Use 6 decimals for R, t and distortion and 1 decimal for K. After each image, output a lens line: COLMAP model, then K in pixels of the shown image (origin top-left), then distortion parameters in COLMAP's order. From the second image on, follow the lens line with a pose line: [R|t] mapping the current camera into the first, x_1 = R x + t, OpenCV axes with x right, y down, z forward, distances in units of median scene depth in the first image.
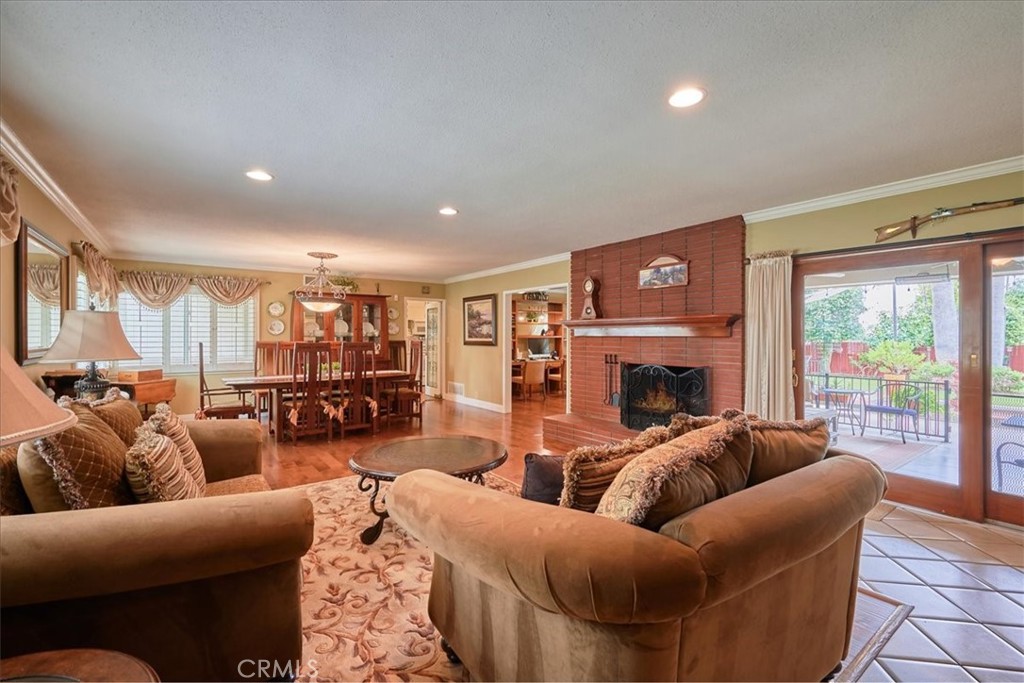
lens RADIAL K [[453.5, 0, 515.3], [0, 453.5, 335.9], [0, 0, 1]] dist [0.001993, 0.000373]
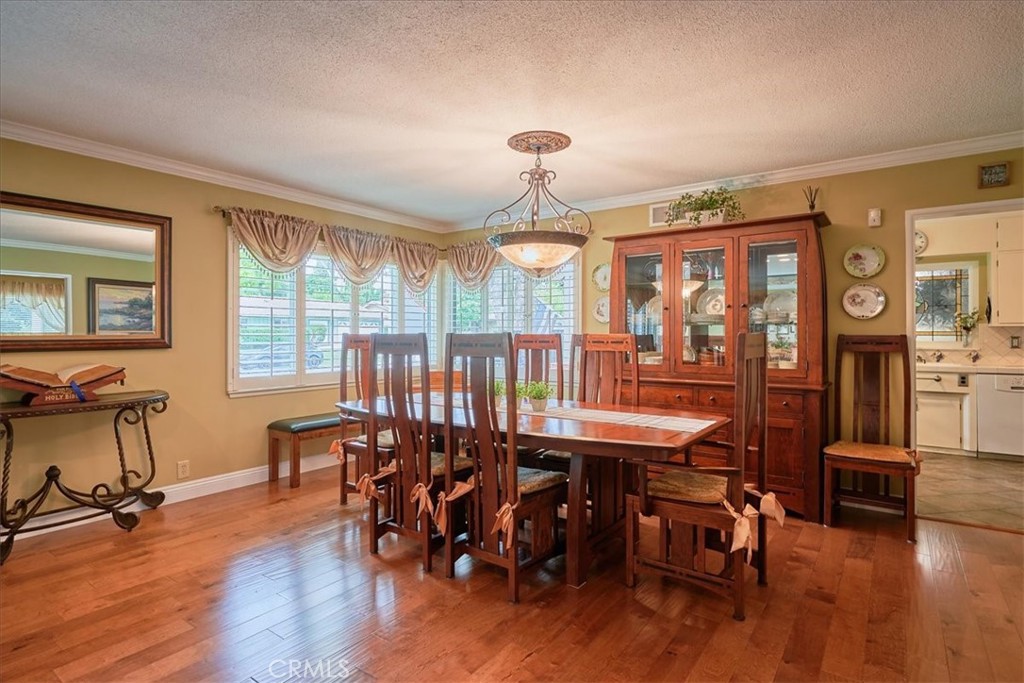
lens RADIAL K [[544.4, 0, 512.5], [0, 544.4, 337.5], [0, 0, 1]] dist [-0.002741, 0.000022]
pose [[0.304936, 0.006148, -0.952353, 0.051527], [0.004049, 0.999962, 0.007752, 0.006290], [0.952364, -0.006220, 0.304900, 0.476657]]
